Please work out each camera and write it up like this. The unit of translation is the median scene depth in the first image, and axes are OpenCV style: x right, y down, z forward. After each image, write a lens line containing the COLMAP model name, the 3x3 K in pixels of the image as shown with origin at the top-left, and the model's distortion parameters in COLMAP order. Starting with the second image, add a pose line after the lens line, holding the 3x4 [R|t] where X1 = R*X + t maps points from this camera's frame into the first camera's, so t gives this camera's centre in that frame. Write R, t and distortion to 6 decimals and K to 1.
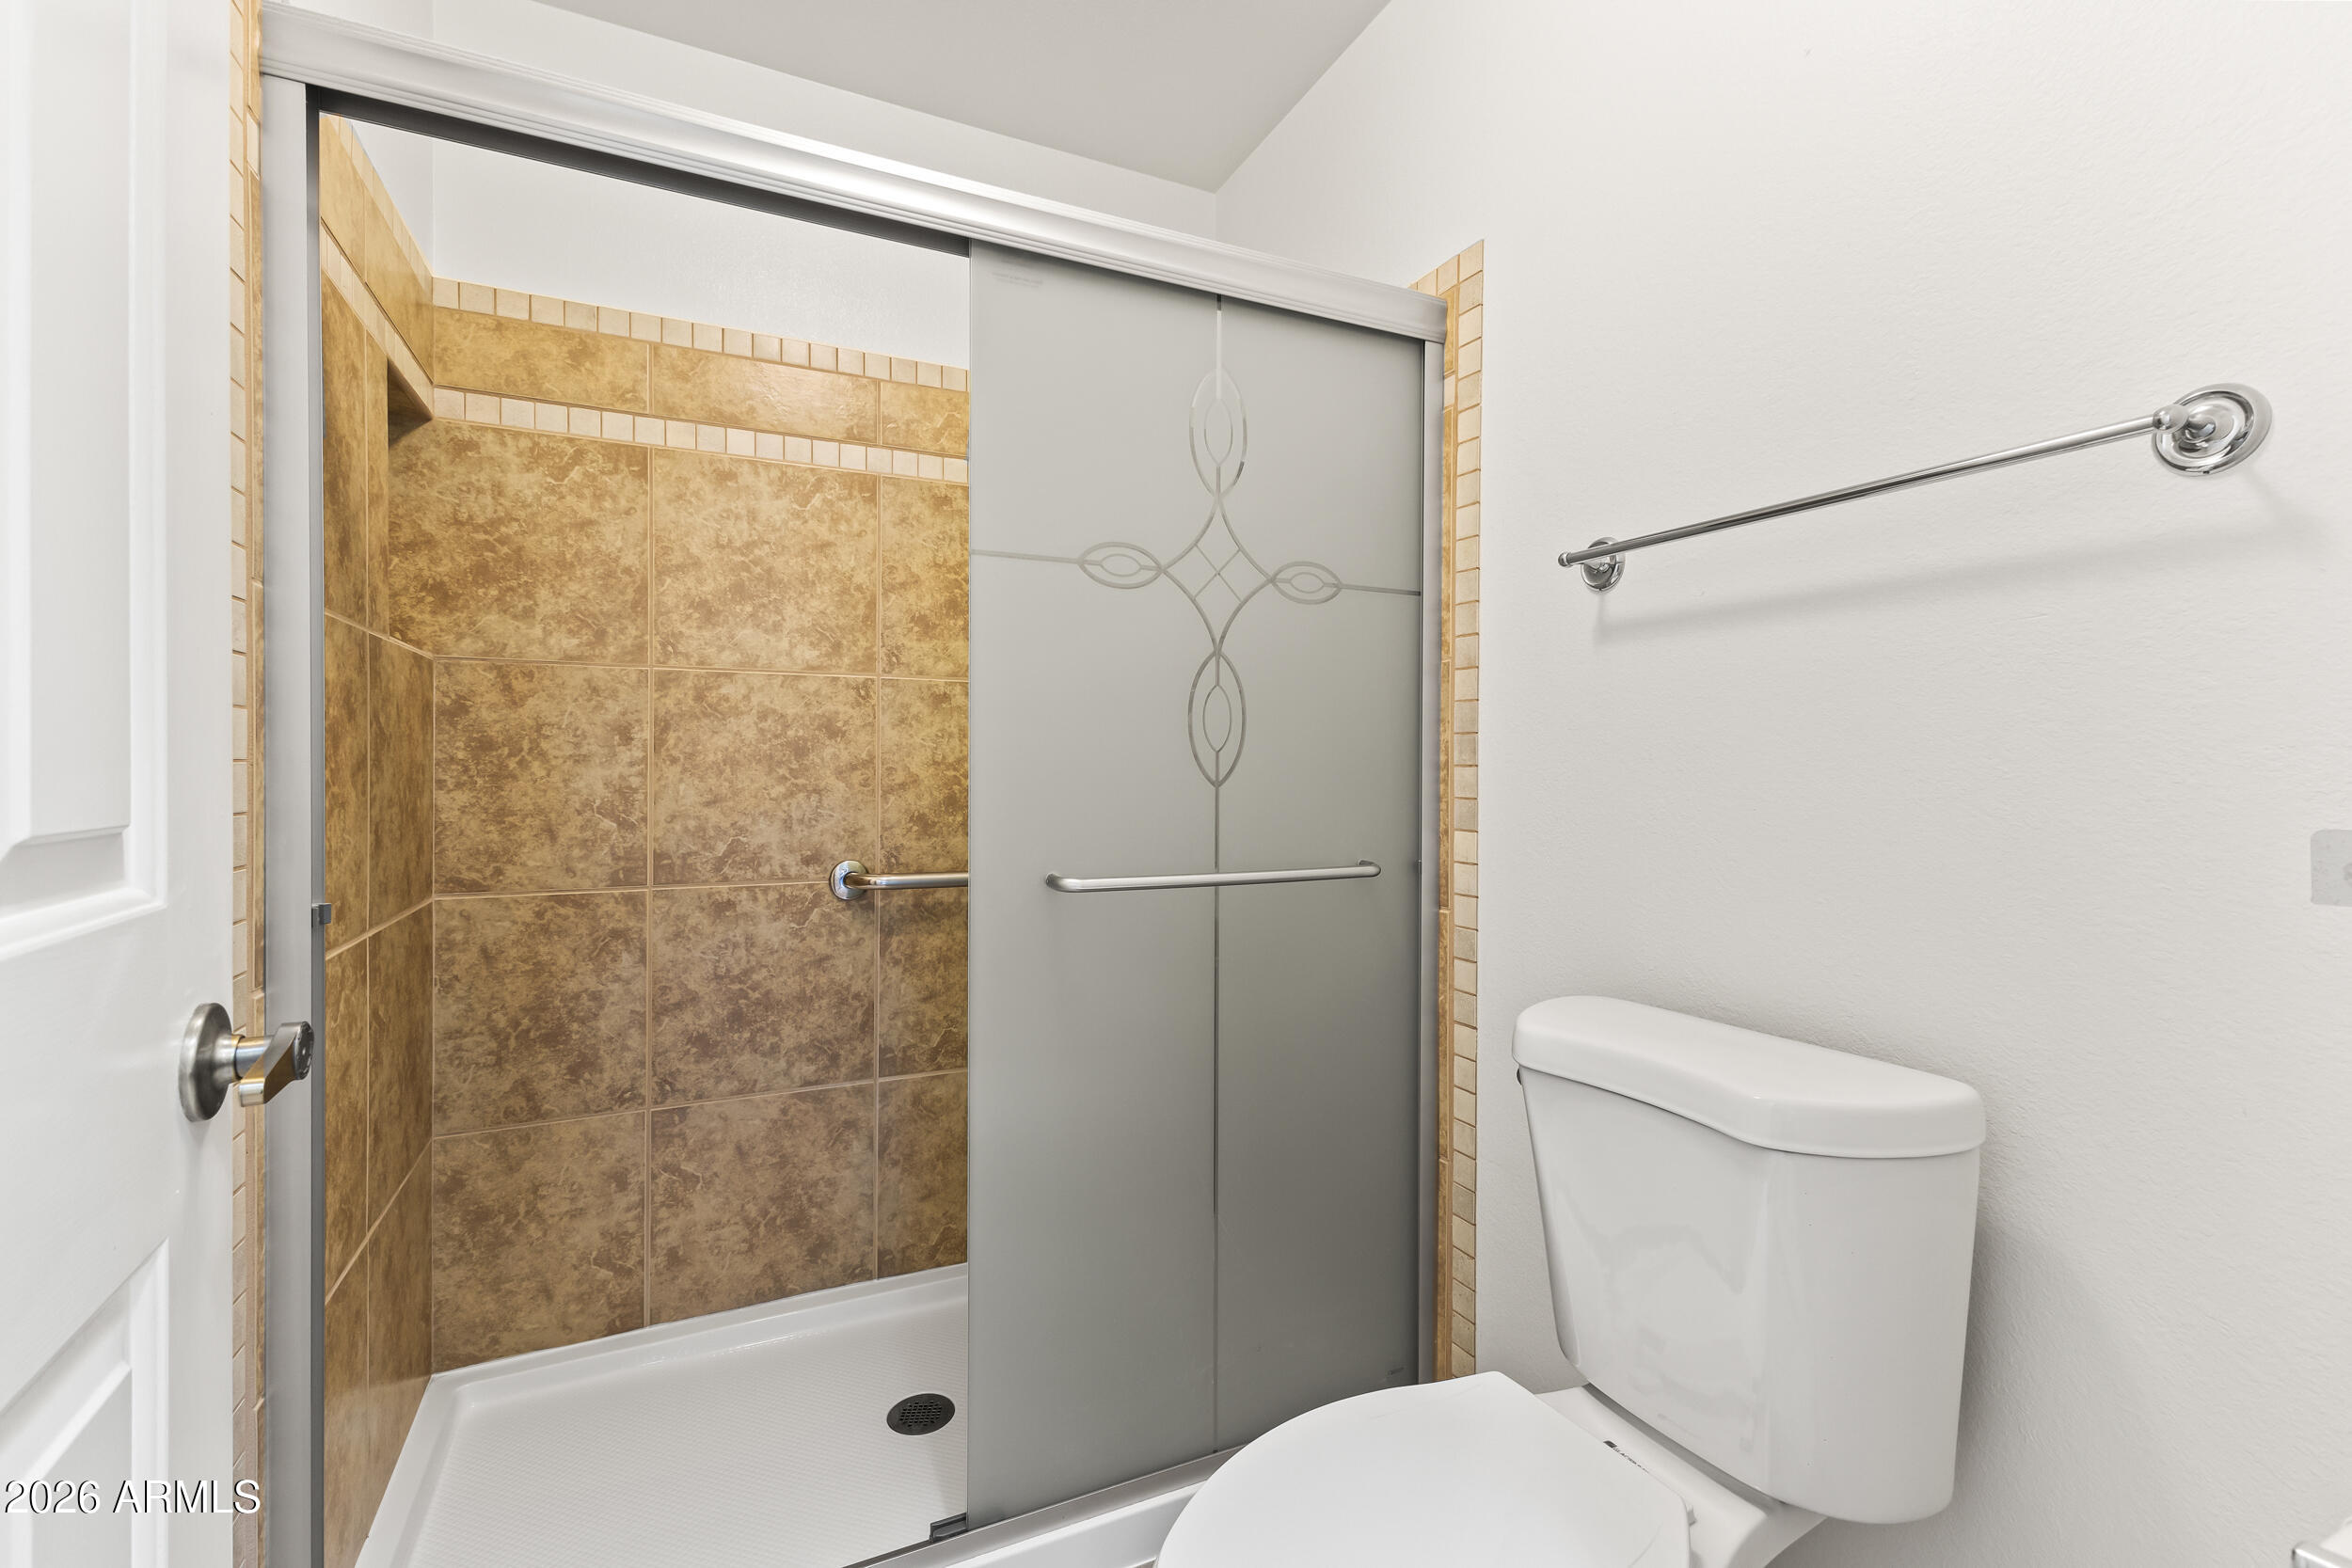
lens RADIAL K [[1023.1, 0, 1172.0], [0, 1023.1, 770.2], [0, 0, 1]] dist [0.006686, 0.000088]
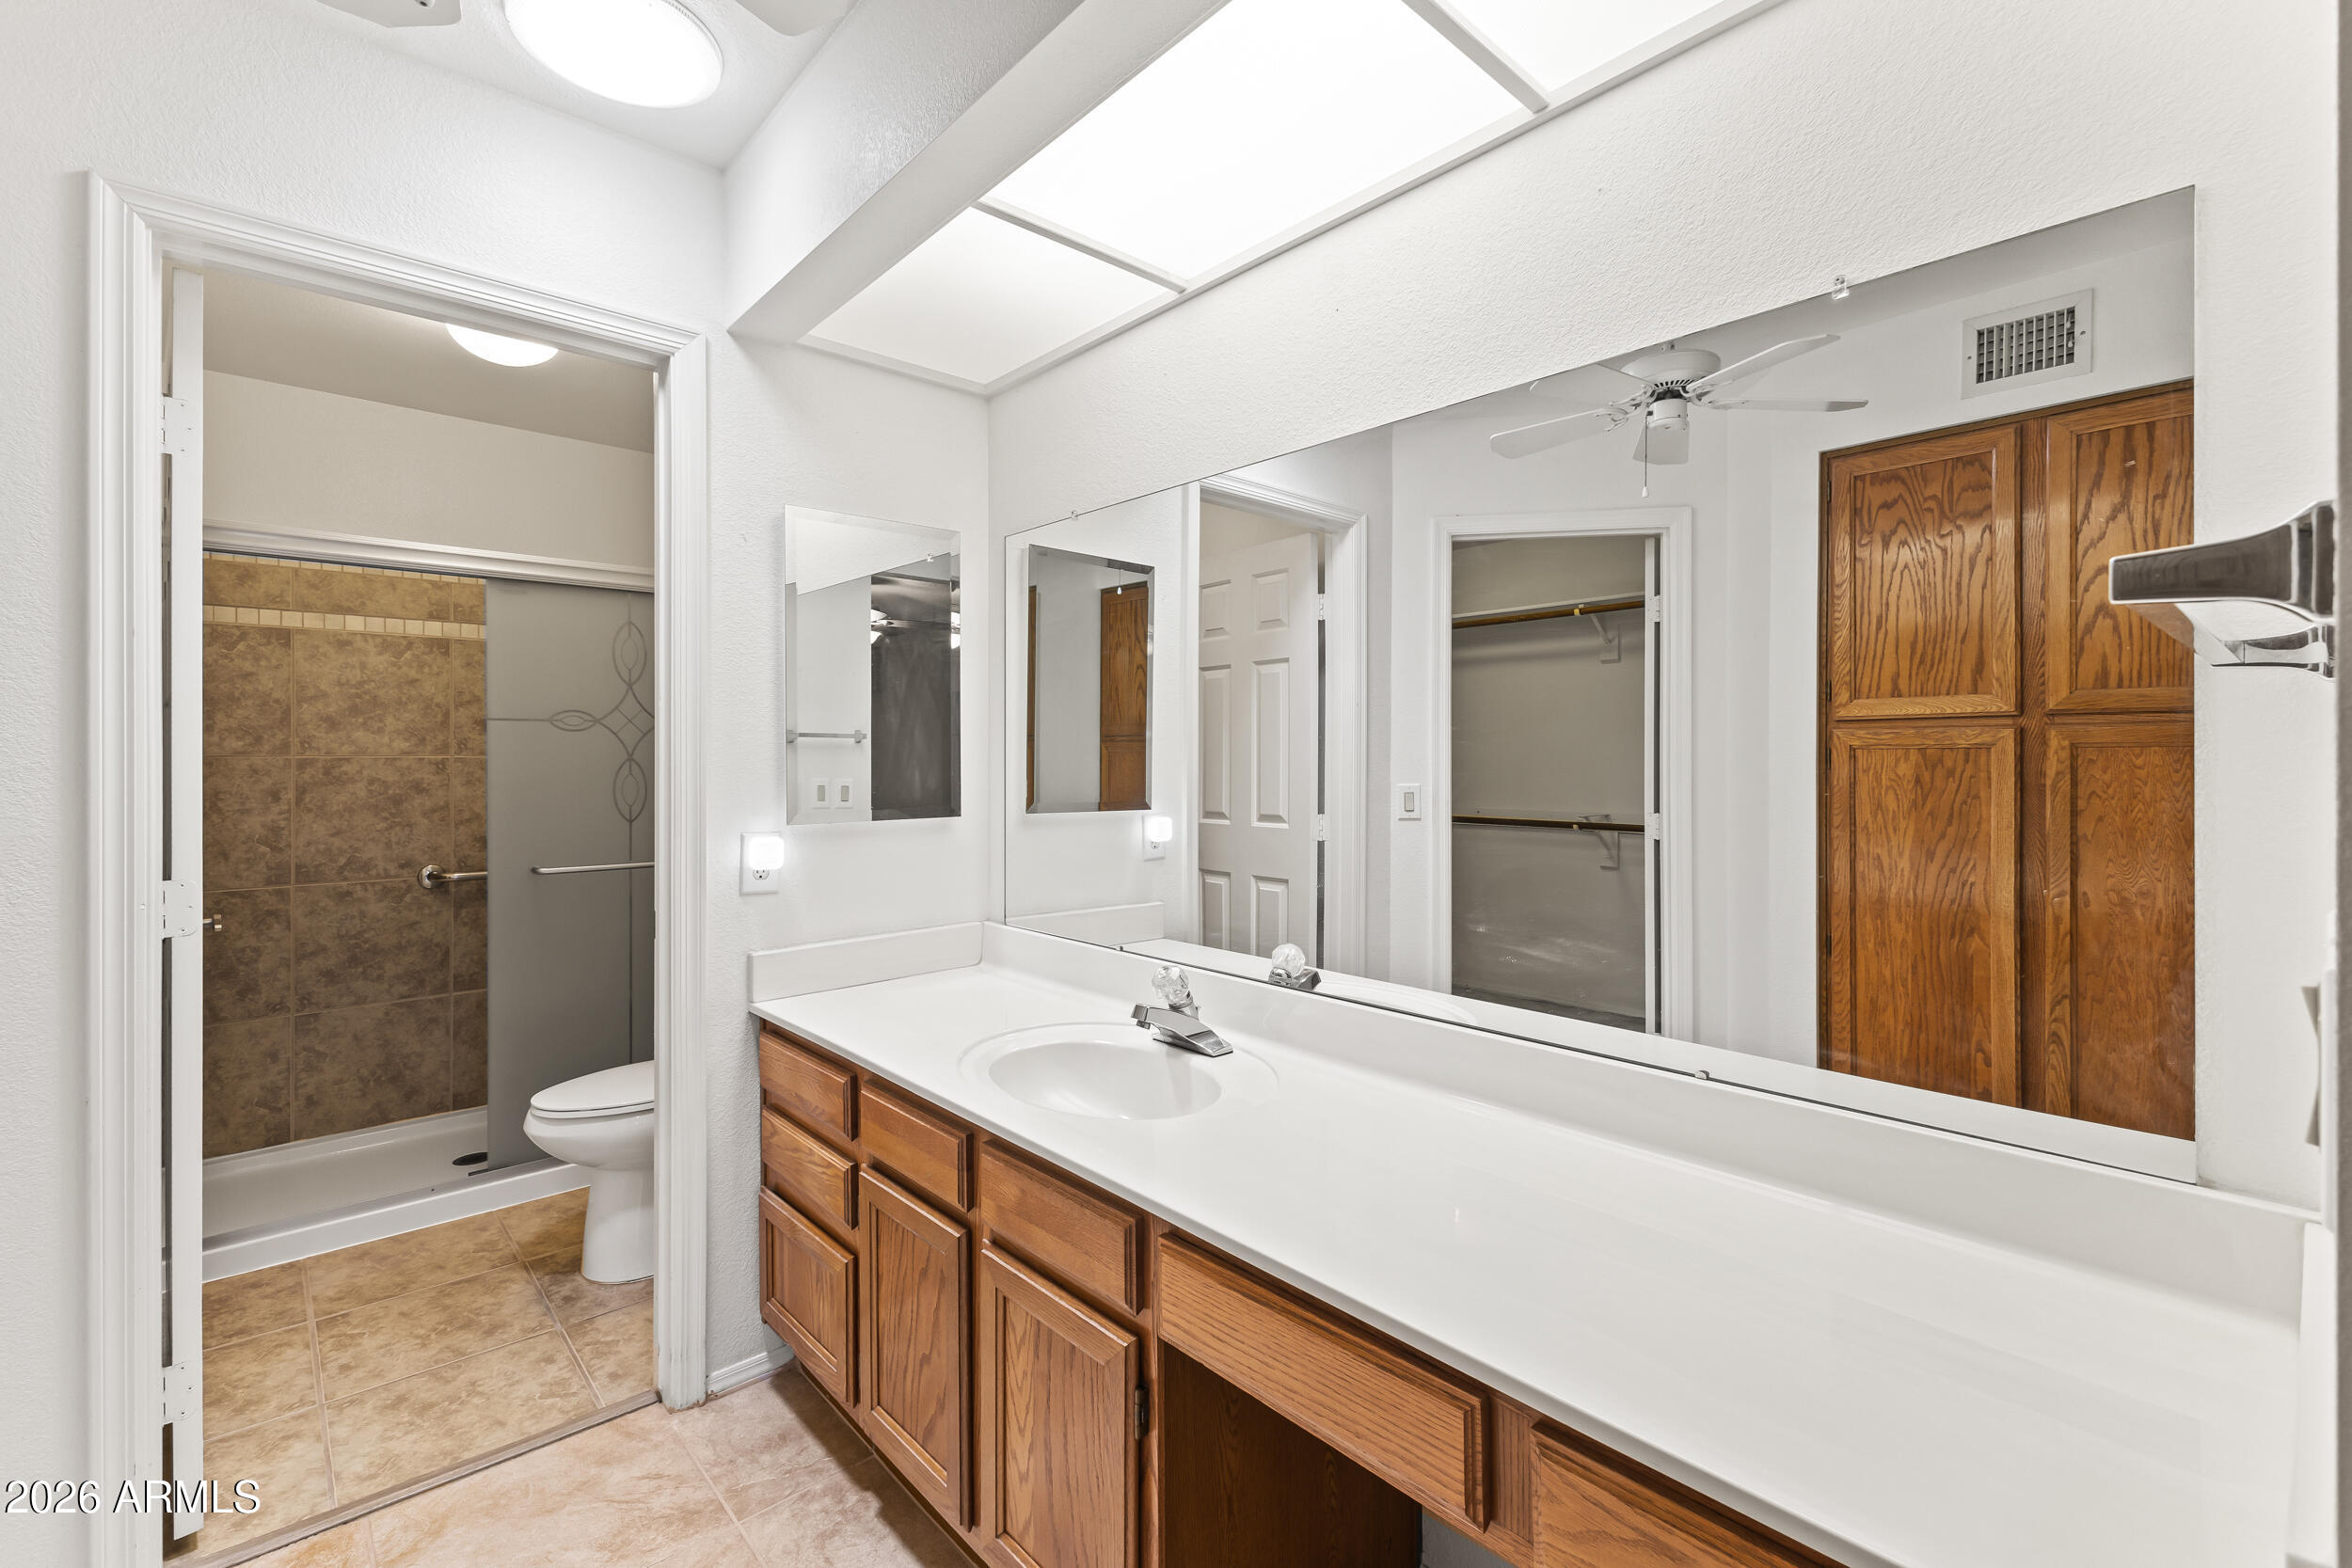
lens RADIAL K [[1019.0, 0, 1176.9], [0, 1019.0, 757.2], [0, 0, 1]] dist [0.008371, -0.001326]
pose [[0.957094, -0.006423, 0.289705, 0.400605], [0.007877, 0.999962, -0.003856, -0.079374], [-0.289669, 0.005973, 0.957108, -1.045125]]
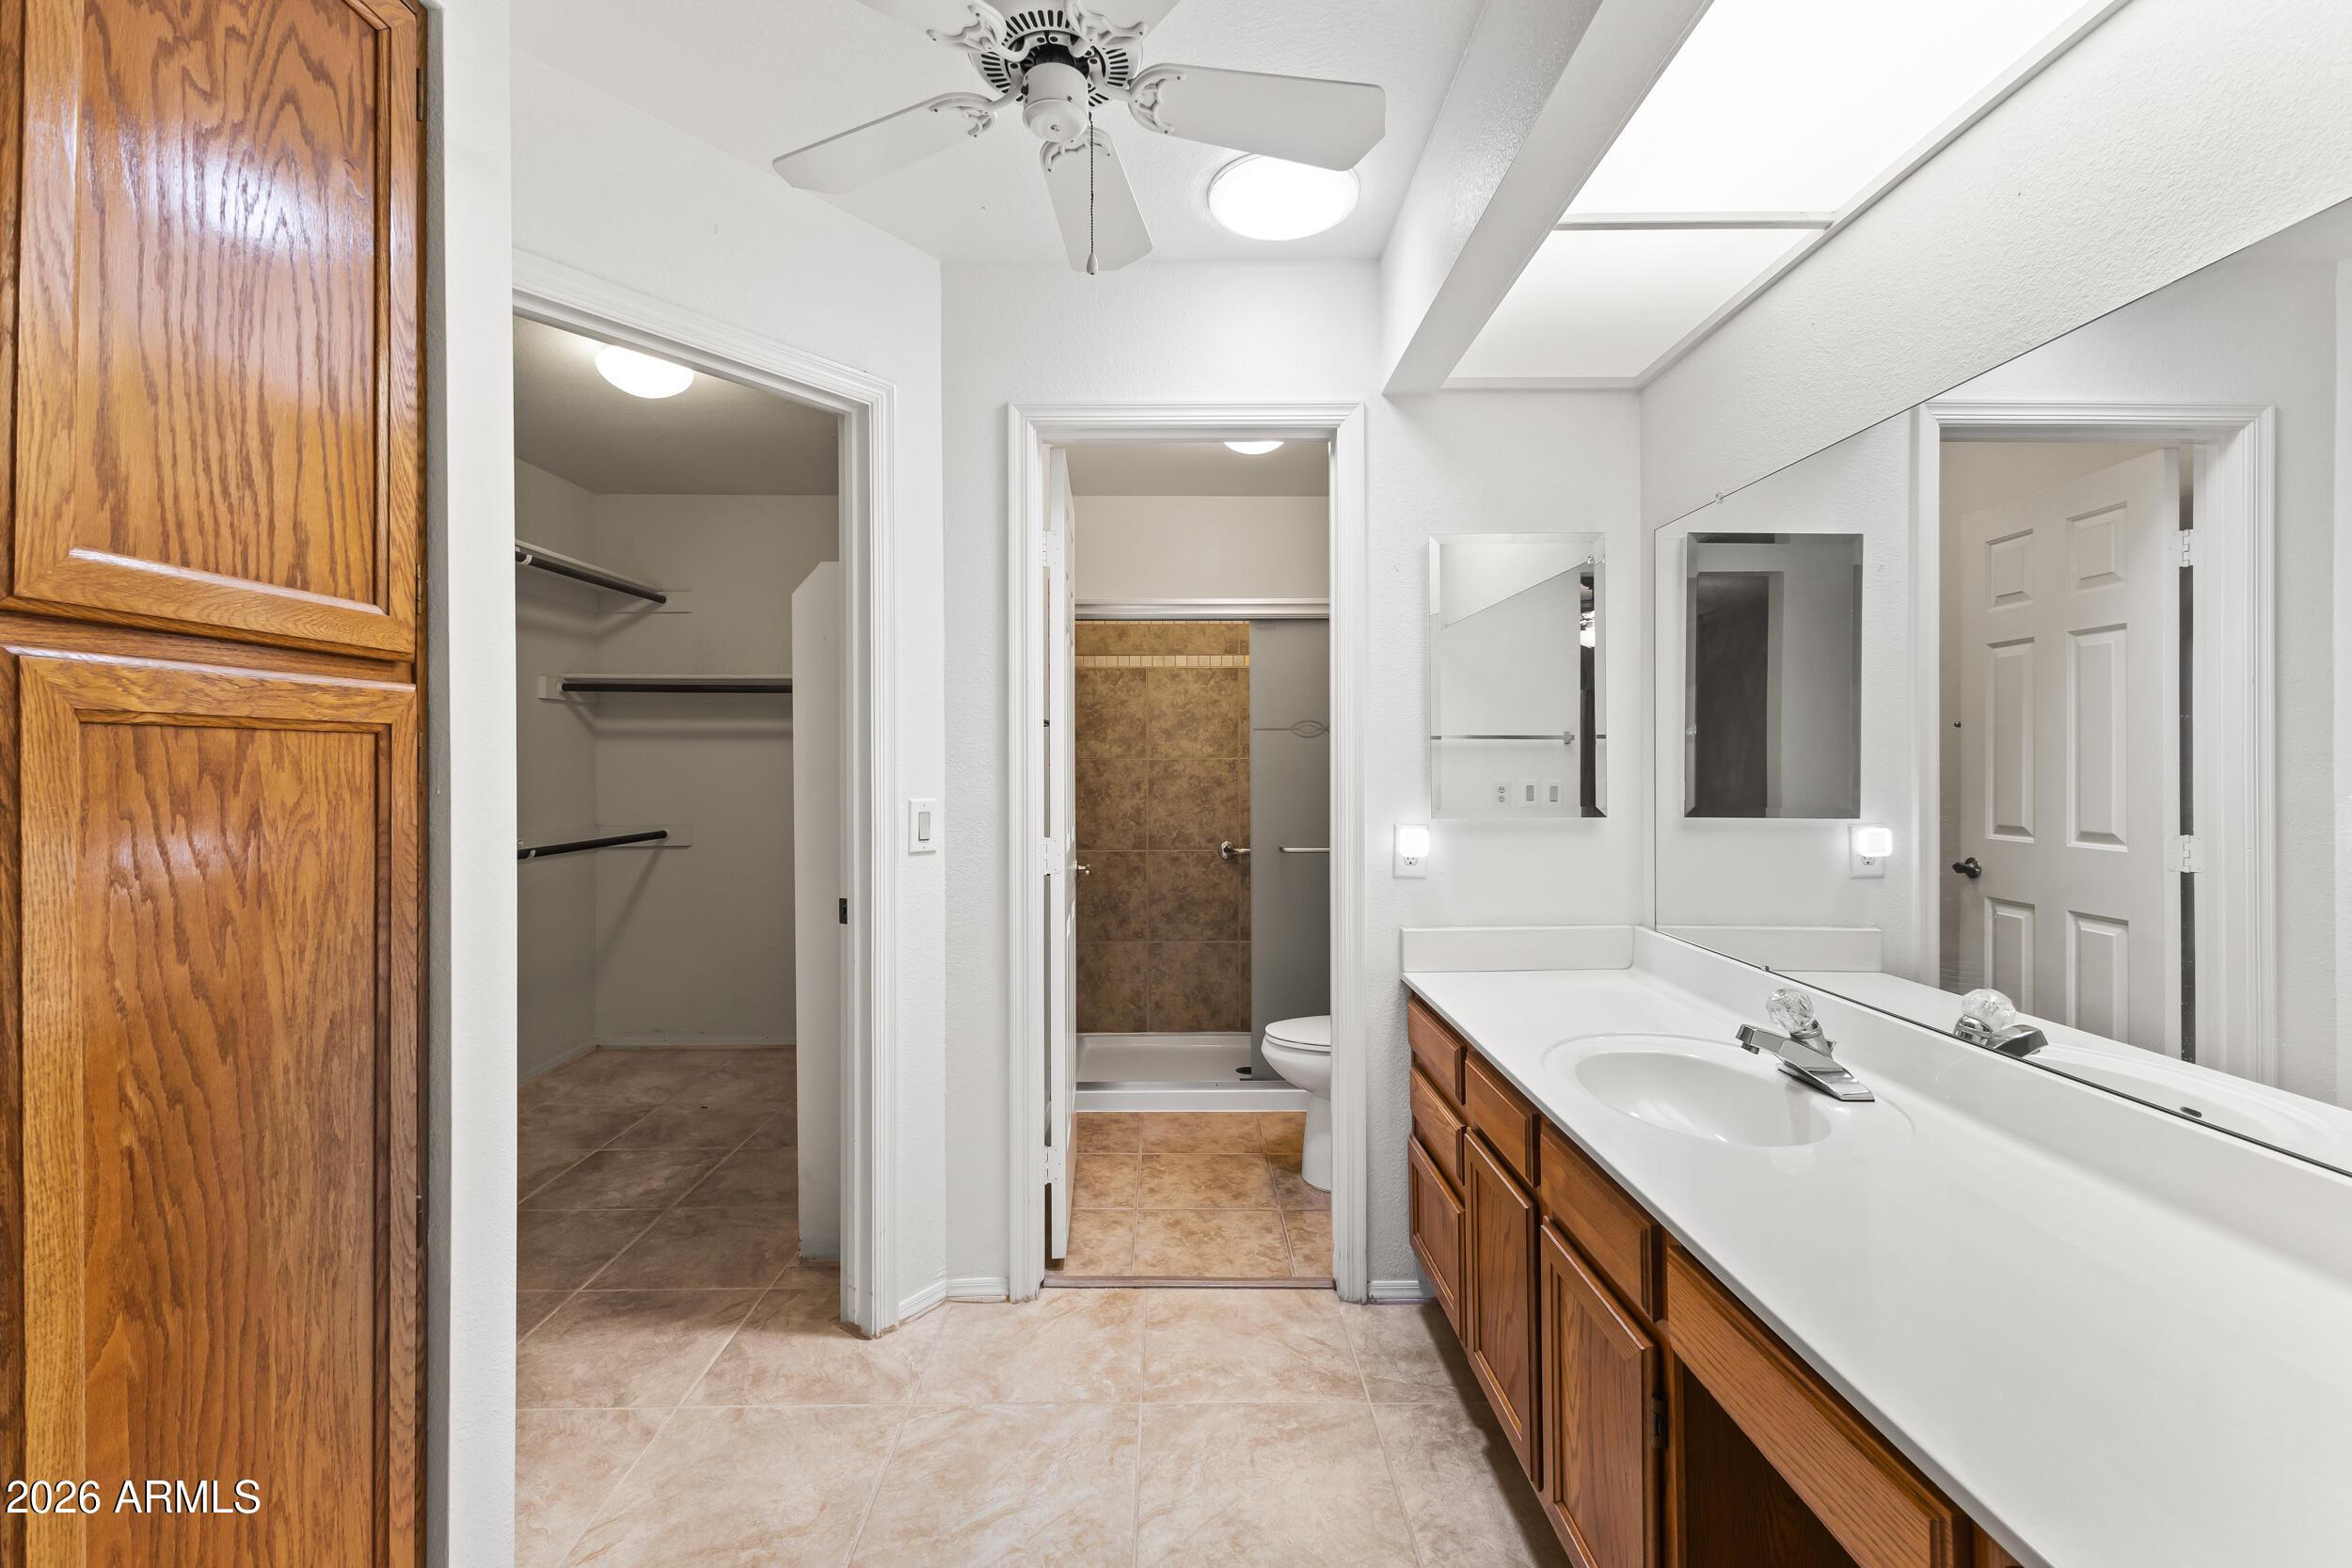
lens RADIAL K [[1010.6, 0, 1168.3], [0, 1010.6, 757.8], [0, 0, 1]] dist [0.001808, -0.000184]
pose [[0.905176, -0.008912, -0.424943, 0.535985], [0.005328, 0.999940, -0.009620, -0.077605], [0.425003, 0.006444, 0.905169, -1.109826]]
